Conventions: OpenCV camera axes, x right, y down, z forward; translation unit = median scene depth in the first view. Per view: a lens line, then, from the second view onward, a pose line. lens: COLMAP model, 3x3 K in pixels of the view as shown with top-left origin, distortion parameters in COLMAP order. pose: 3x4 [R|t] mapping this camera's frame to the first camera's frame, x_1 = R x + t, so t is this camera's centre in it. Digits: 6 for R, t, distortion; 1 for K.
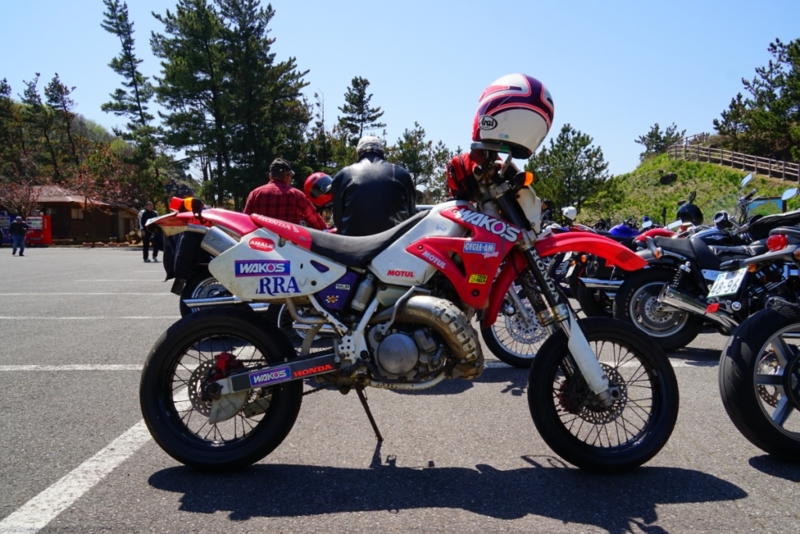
lens RADIAL K [[619.9, 0, 400.0], [0, 619.9, 267.0], [0, 0, 1]] dist [0.003233, 0.008080]
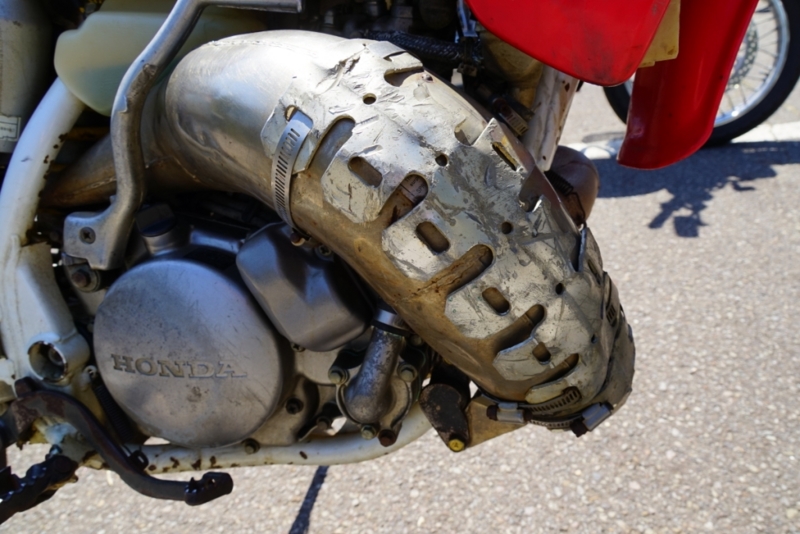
lens RADIAL K [[610.9, 0, 400.0], [0, 610.9, 267.0], [0, 0, 1]] dist [-0.000310, -0.011987]
pose [[0.979114, -0.055158, -0.195686, 0.105233], [0.128107, 0.914763, 0.383142, 0.046592], [0.157873, -0.400209, 0.902723, 0.844458]]
